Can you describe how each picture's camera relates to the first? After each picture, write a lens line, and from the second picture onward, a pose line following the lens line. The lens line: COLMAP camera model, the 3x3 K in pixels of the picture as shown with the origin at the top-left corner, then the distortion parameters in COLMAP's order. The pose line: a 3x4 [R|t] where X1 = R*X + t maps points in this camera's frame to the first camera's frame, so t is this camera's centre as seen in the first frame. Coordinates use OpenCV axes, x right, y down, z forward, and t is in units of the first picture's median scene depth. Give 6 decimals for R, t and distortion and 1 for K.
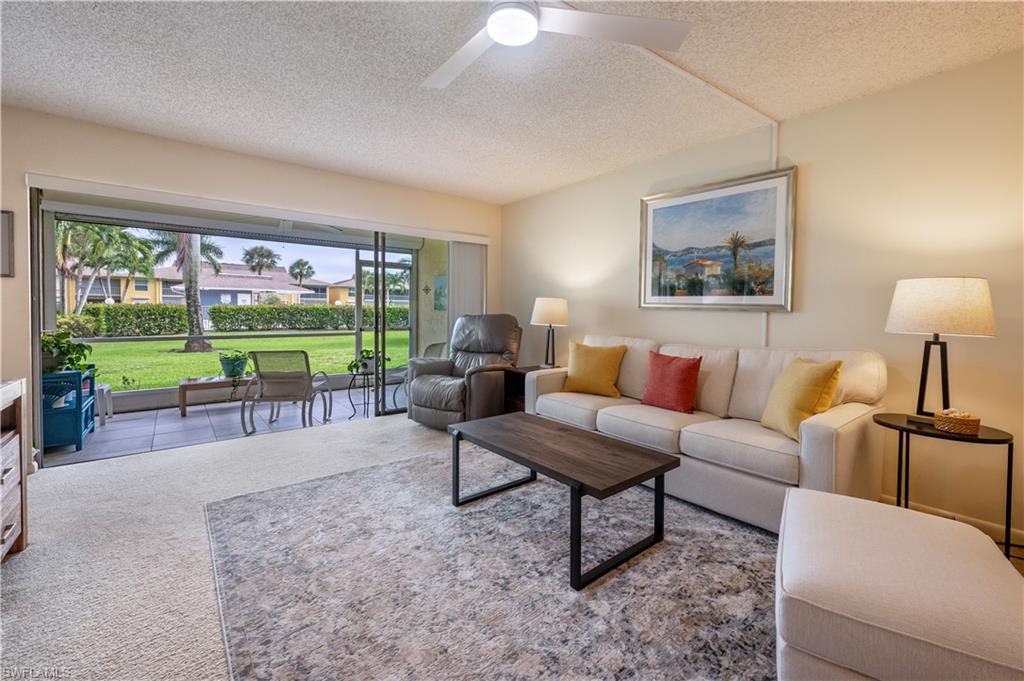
lens RADIAL K [[420.6, 0, 506.4], [0, 420.6, 303.6], [0, 0, 1]] dist [-0.001591, 0.000665]
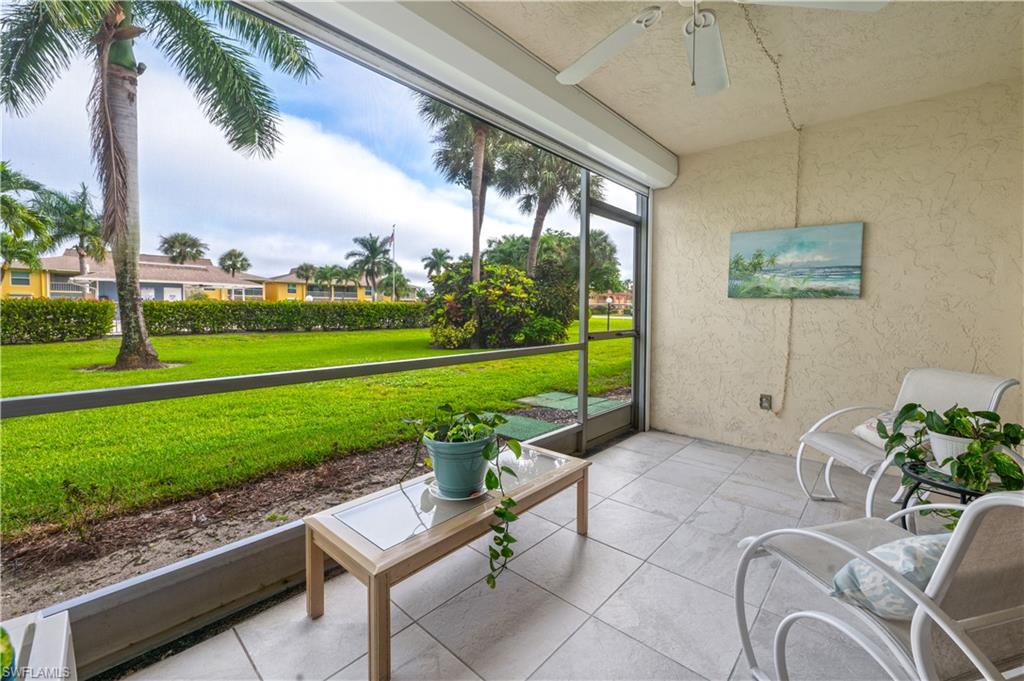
lens RADIAL K [[420.6, 0, 501.6], [0, 420.6, 312.0], [0, 0, 1]] dist [-0.001591, 0.000665]
pose [[0.989820, -0.004784, 0.142244, -0.261114], [0.001460, 0.999724, 0.023468, 0.010555], [-0.142317, -0.023021, 0.989553, 0.260179]]
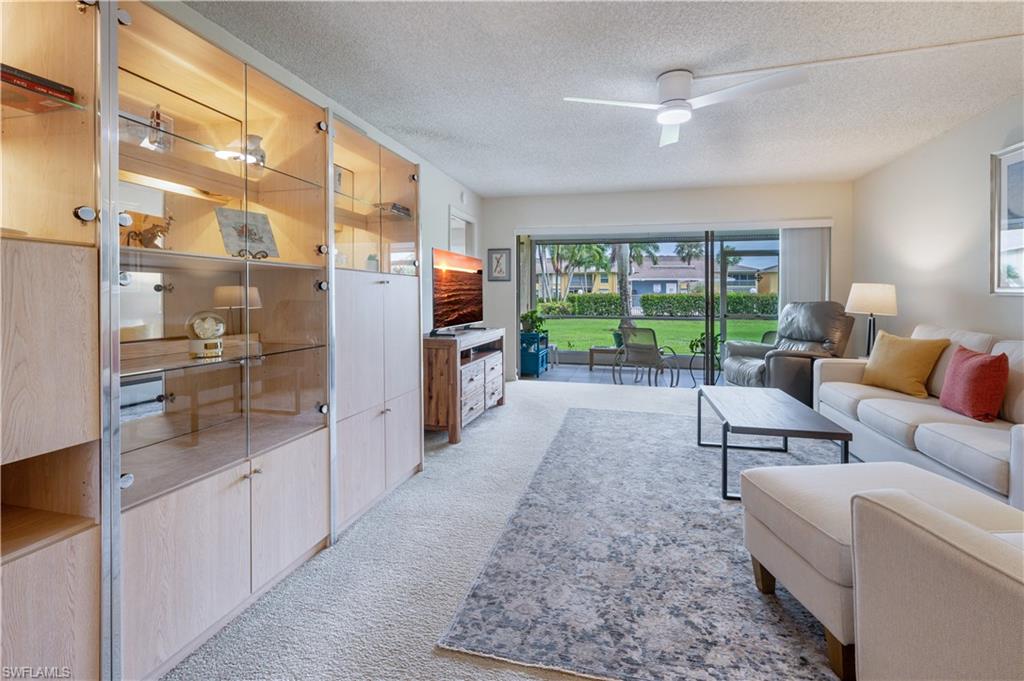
lens RADIAL K [[450.2, 0, 527.9], [0, 450.2, 299.9], [0, 0, 1]] dist [0.002907, 0.000730]
pose [[0.625620, 0.005052, -0.780111, 0.112302], [0.008634, 0.999873, 0.013400, 0.000514], [0.780080, -0.015119, 0.625497, -0.051544]]
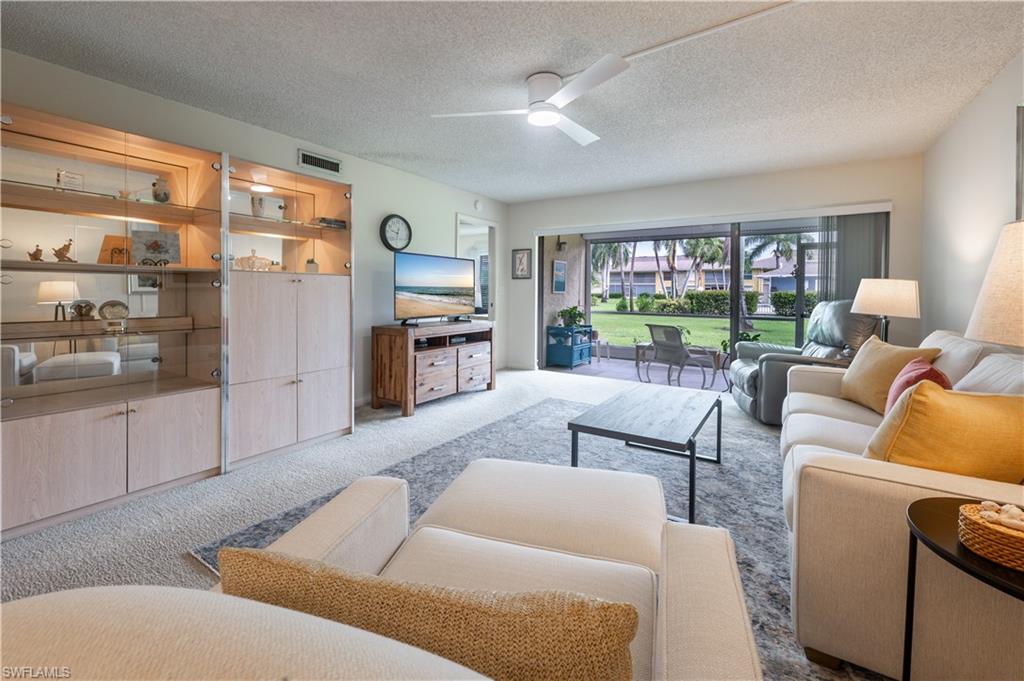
lens RADIAL K [[420.6, 0, 523.4], [0, 420.6, 297.4], [0, 0, 1]] dist [-0.001591, 0.000665]
pose [[0.334171, 0.010421, -0.942455, 0.173122], [0.005905, 0.999896, 0.013150, 0.001748], [0.942494, -0.009959, 0.334075, 0.047814]]
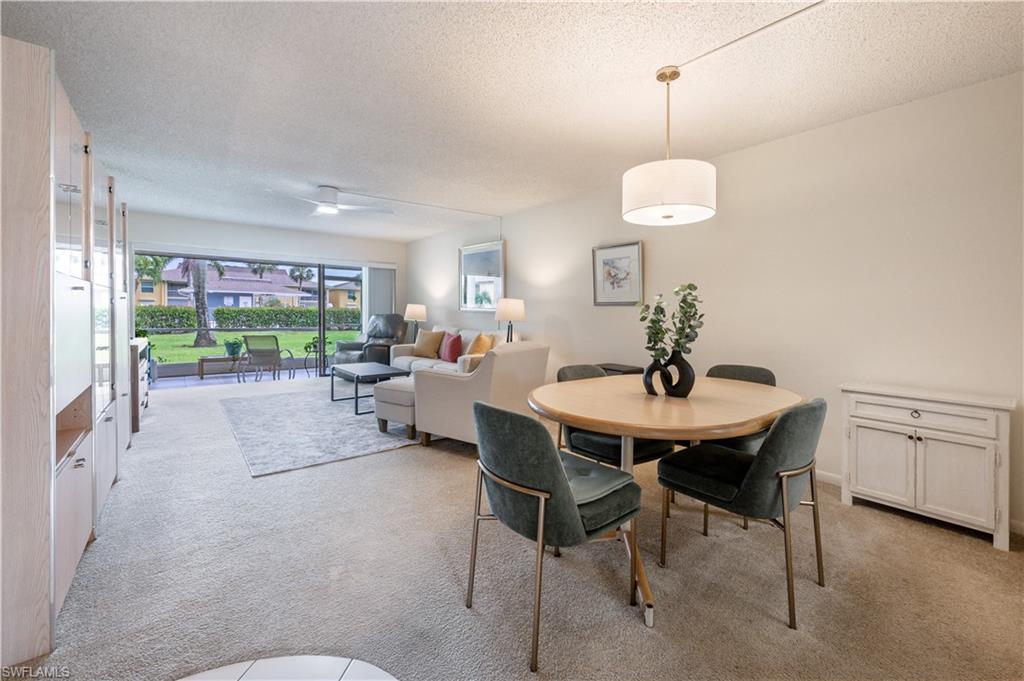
lens RADIAL K [[450.2, 0, 503.6], [0, 450.2, 310.7], [0, 0, 1]] dist [0.002907, 0.000730]
pose [[0.999154, 0.005327, -0.040781, 0.149339], [-0.004987, 0.999952, 0.008442, -0.001503], [0.040824, -0.008231, 0.999132, -0.223406]]
